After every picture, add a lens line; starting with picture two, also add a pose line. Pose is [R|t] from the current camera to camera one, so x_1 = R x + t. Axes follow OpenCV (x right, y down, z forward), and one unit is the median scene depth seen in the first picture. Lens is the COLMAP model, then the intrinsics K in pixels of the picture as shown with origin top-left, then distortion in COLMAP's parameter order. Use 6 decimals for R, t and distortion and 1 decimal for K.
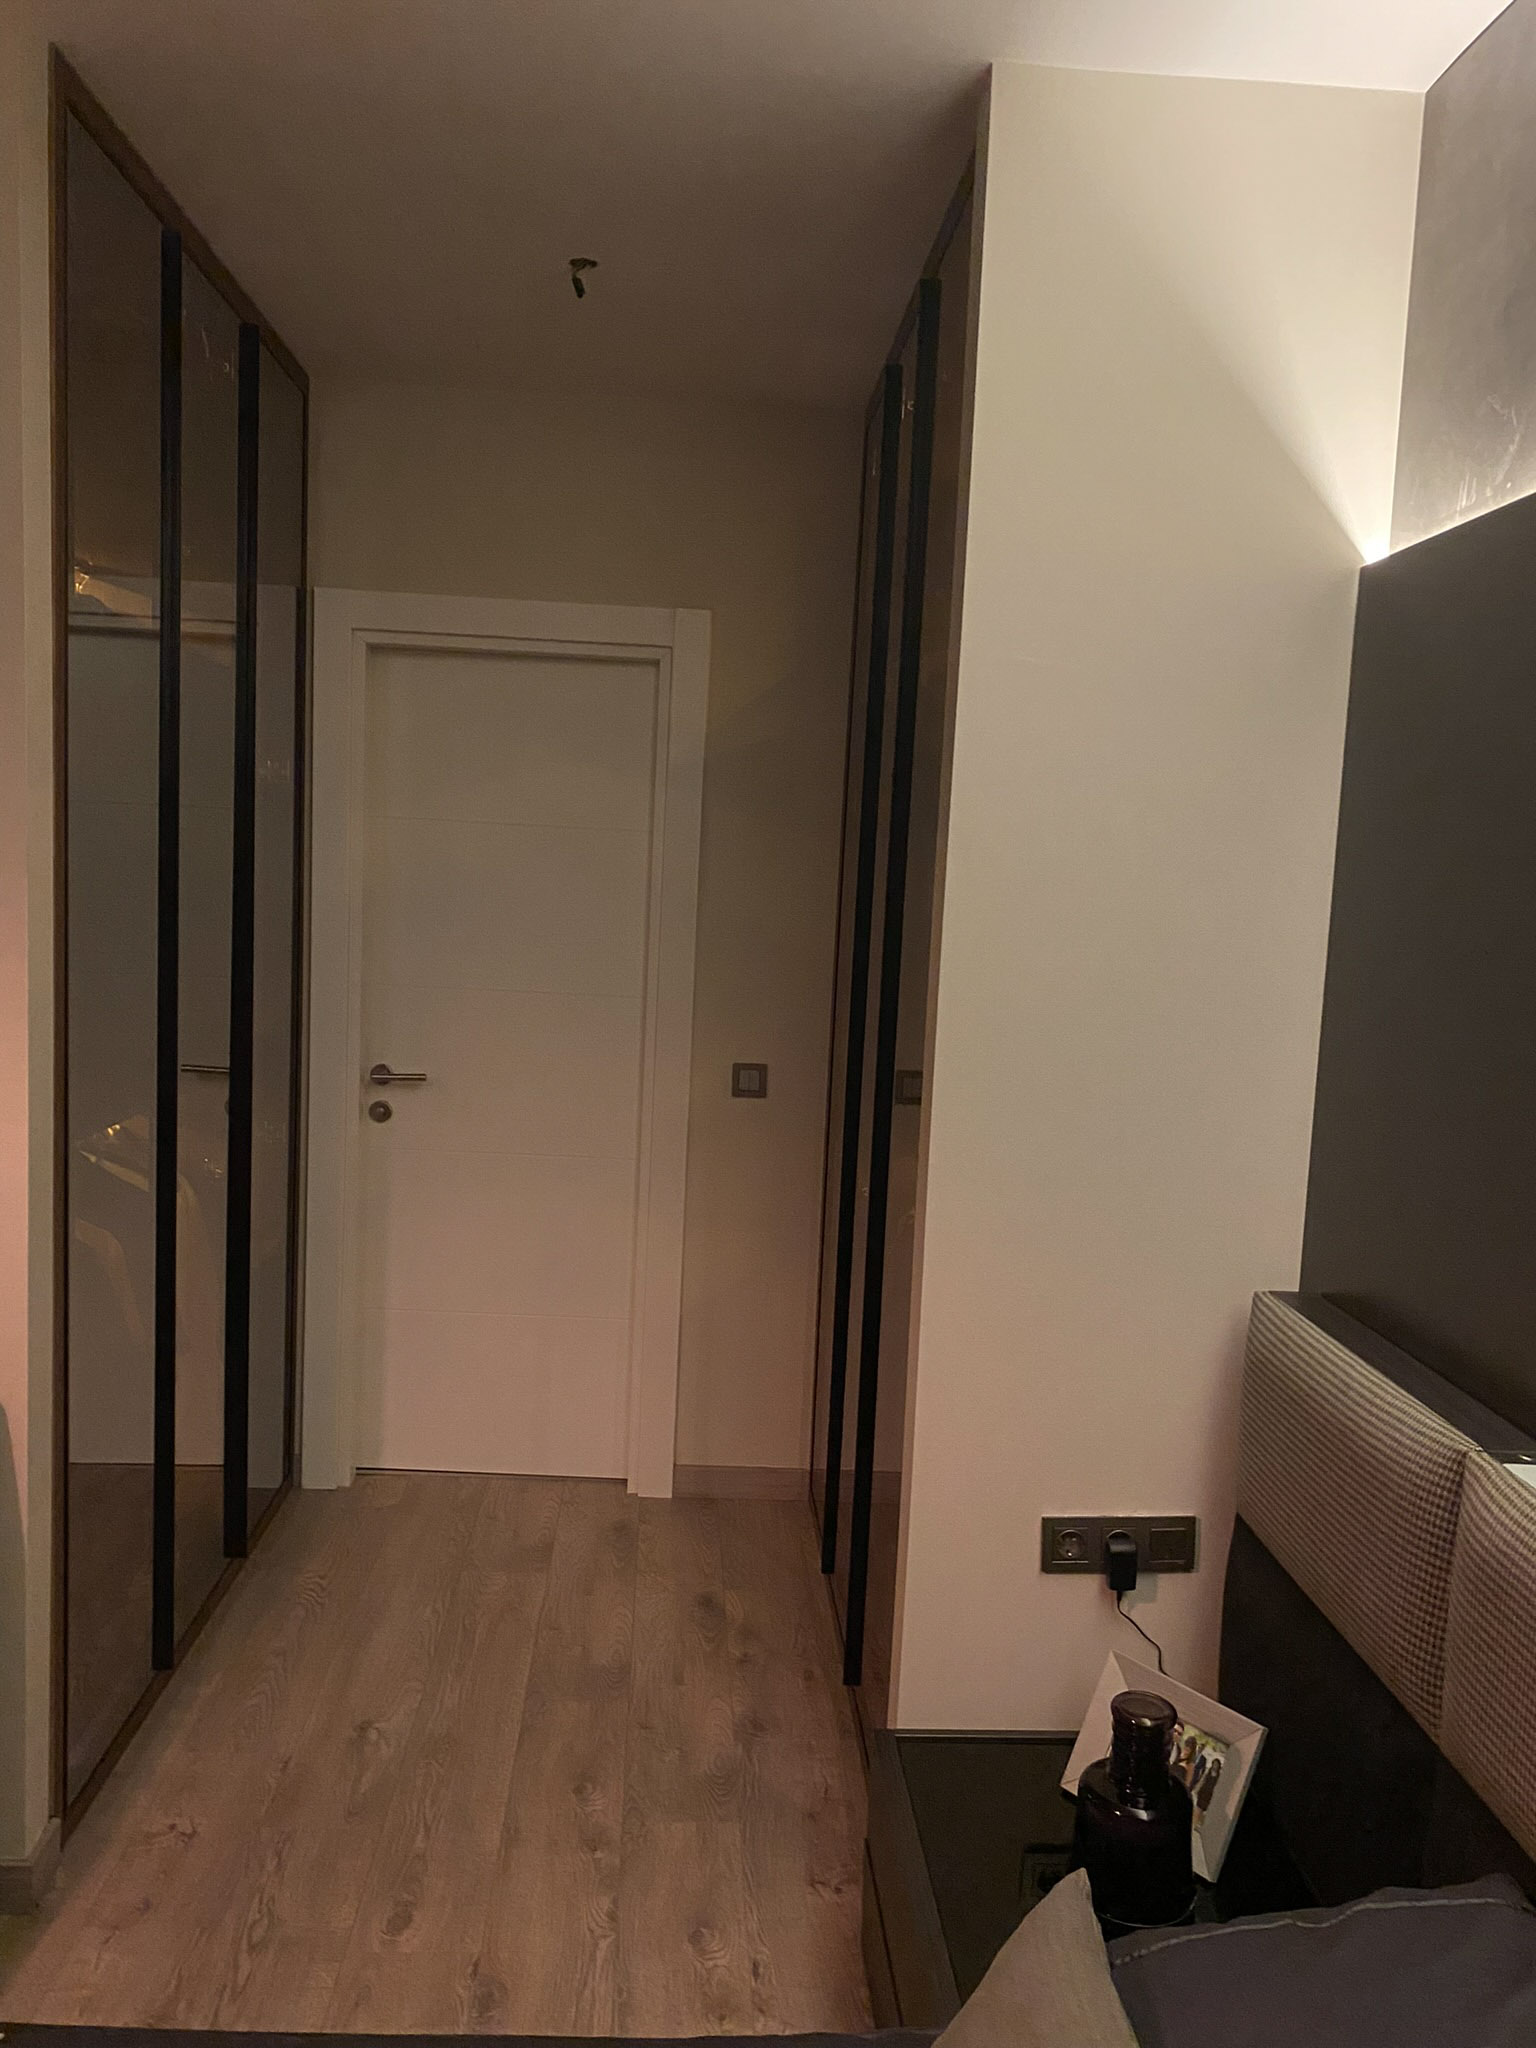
lens RADIAL K [[1558.9, 0, 755.1], [0, 1558.9, 1034.3], [0, 0, 1]] dist [0.033806, -0.037092]
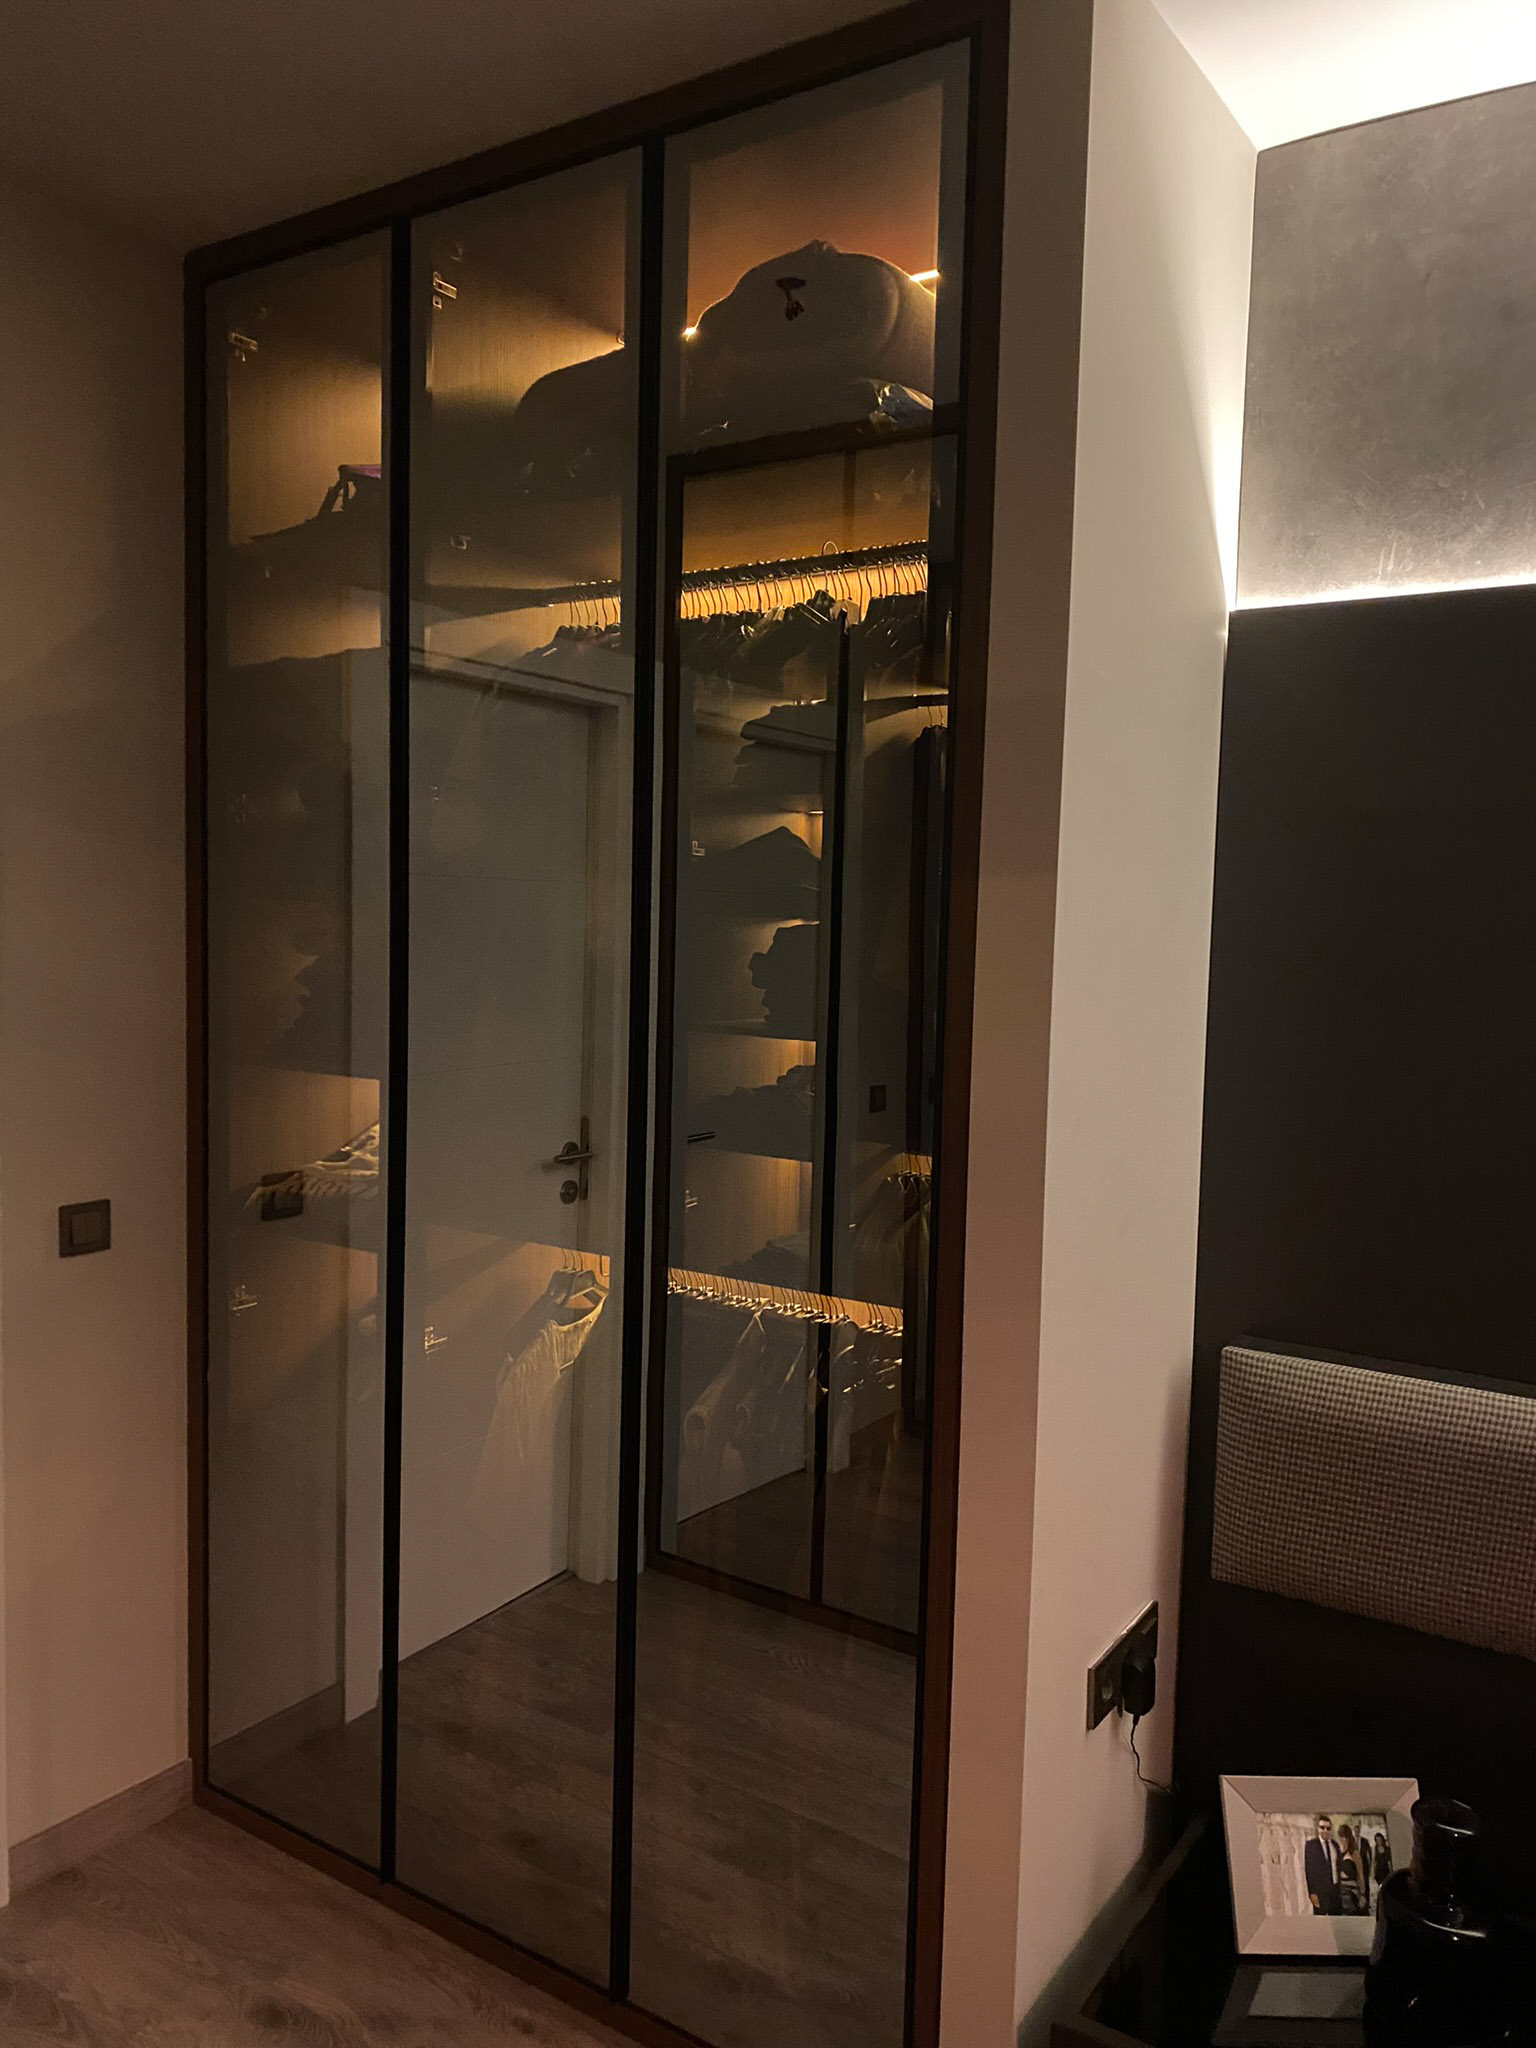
lens RADIAL K [[1558.9, 0, 760.5], [0, 1558.9, 1032.5], [0, 0, 1]] dist [0.033806, -0.037092]
pose [[0.600667, -0.093281, 0.794039, -0.622811], [0.086116, 0.994941, 0.051739, -0.110883], [-0.794848, 0.037302, 0.605661, 0.647245]]
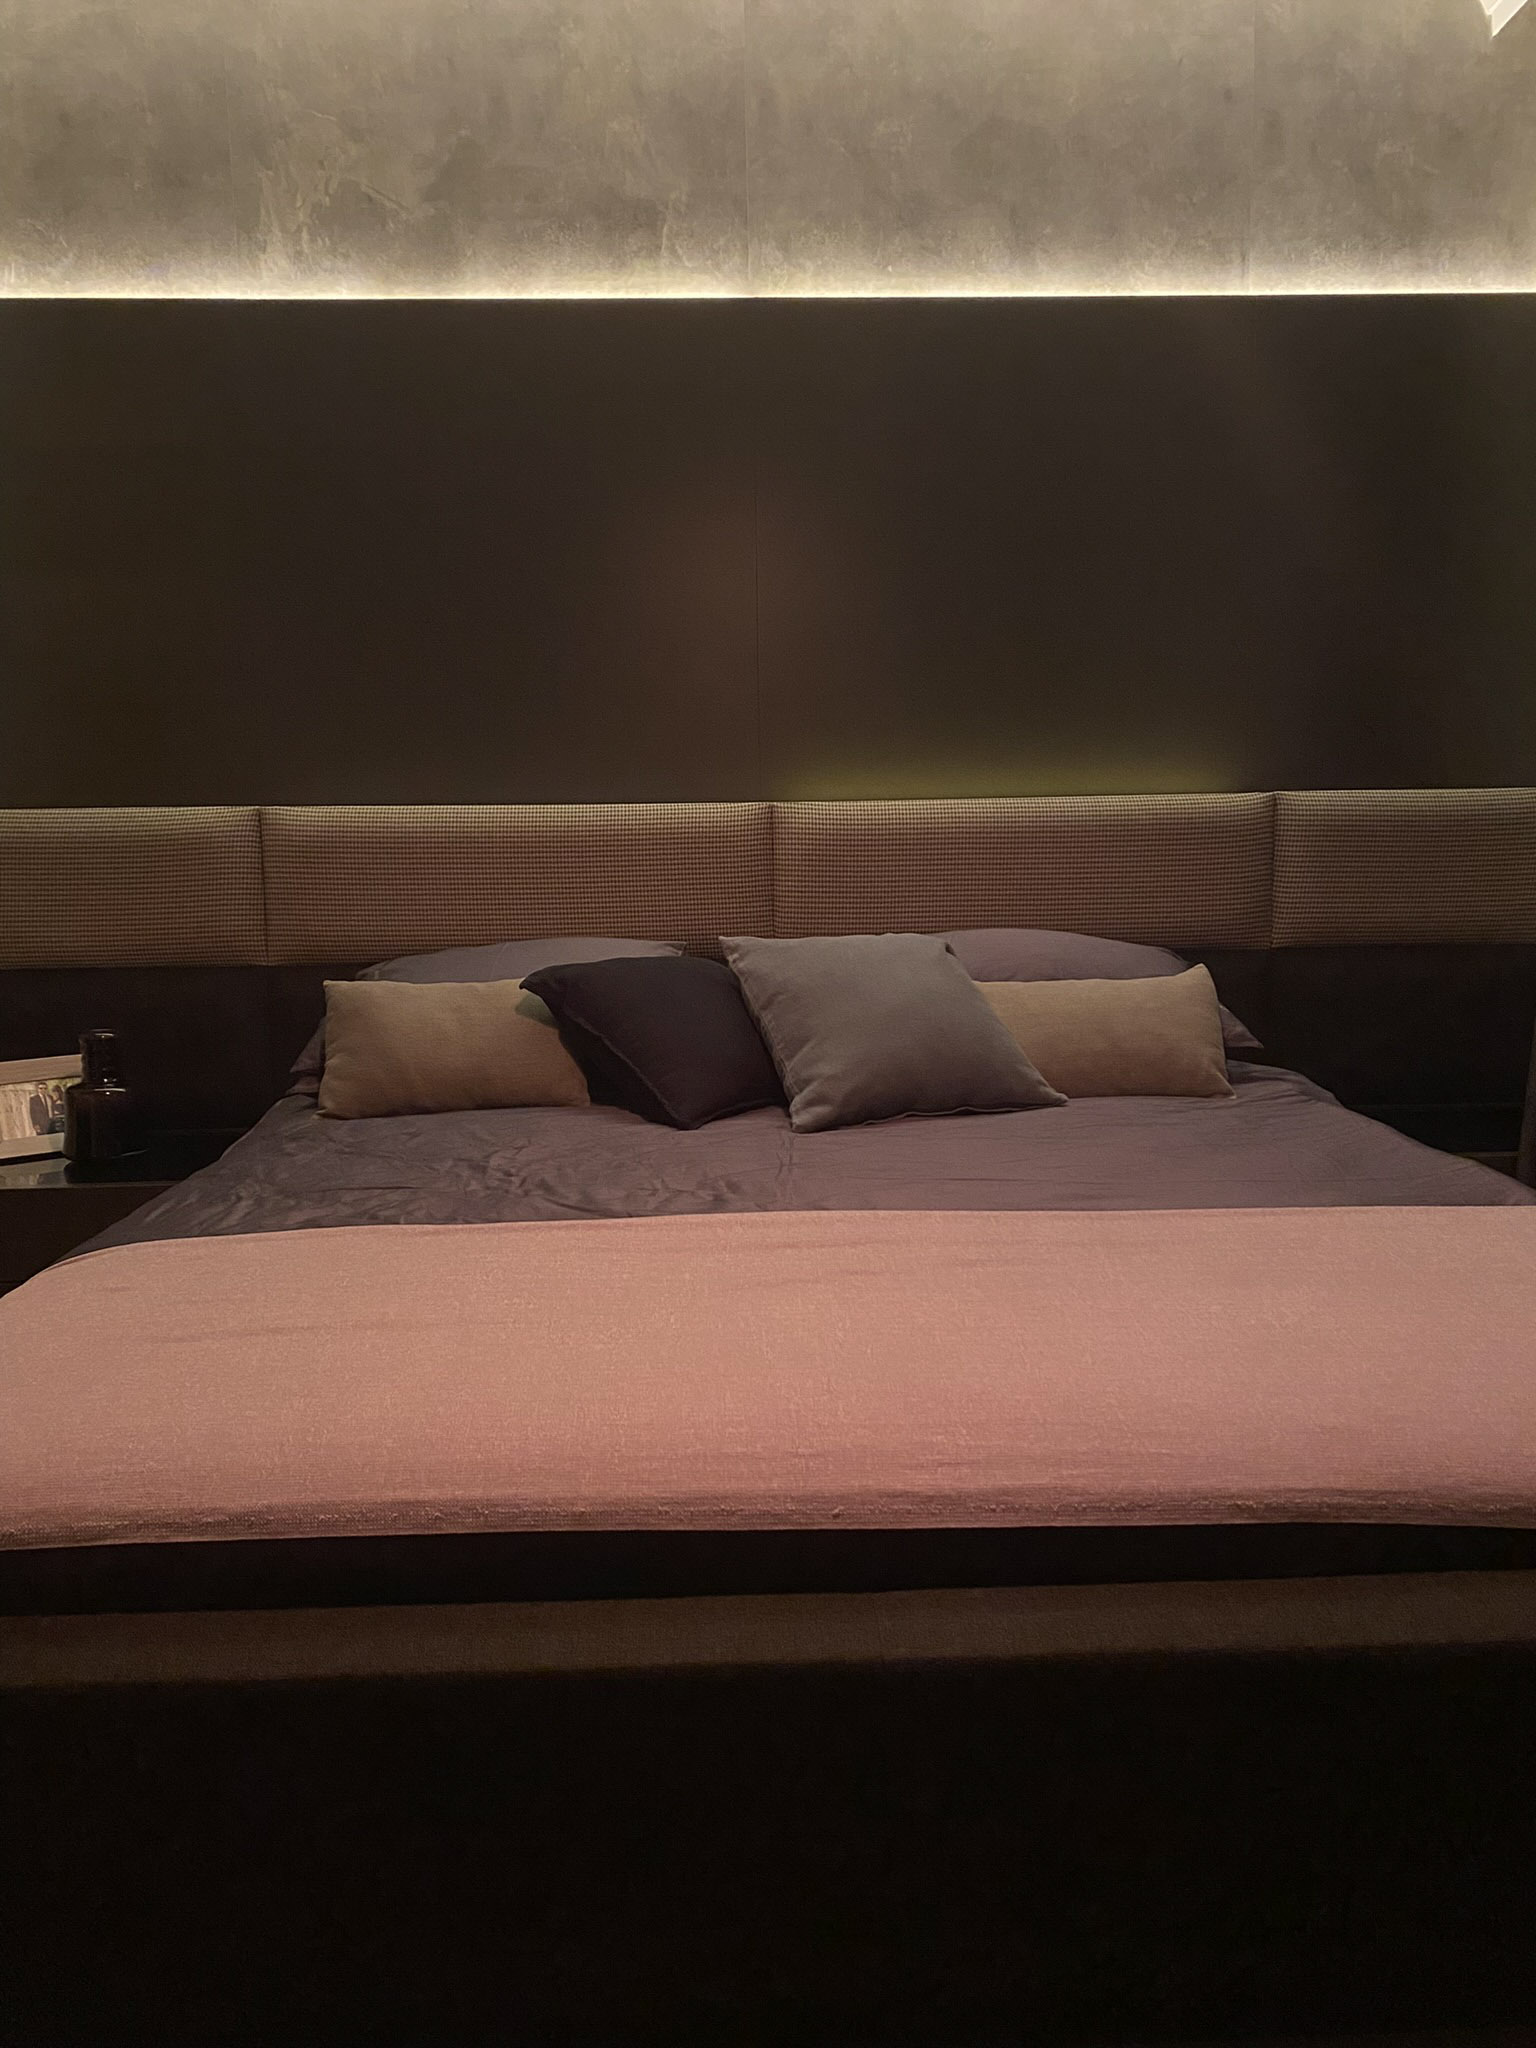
lens RADIAL K [[1558.9, 0, 764.6], [0, 1558.9, 1012.5], [0, 0, 1]] dist [0.033806, -0.037092]
pose [[-0.009712, -0.151250, 0.988448, -1.150908], [0.114230, 0.981856, 0.151364, 0.216147], [-0.993407, 0.114380, 0.007741, 0.284414]]
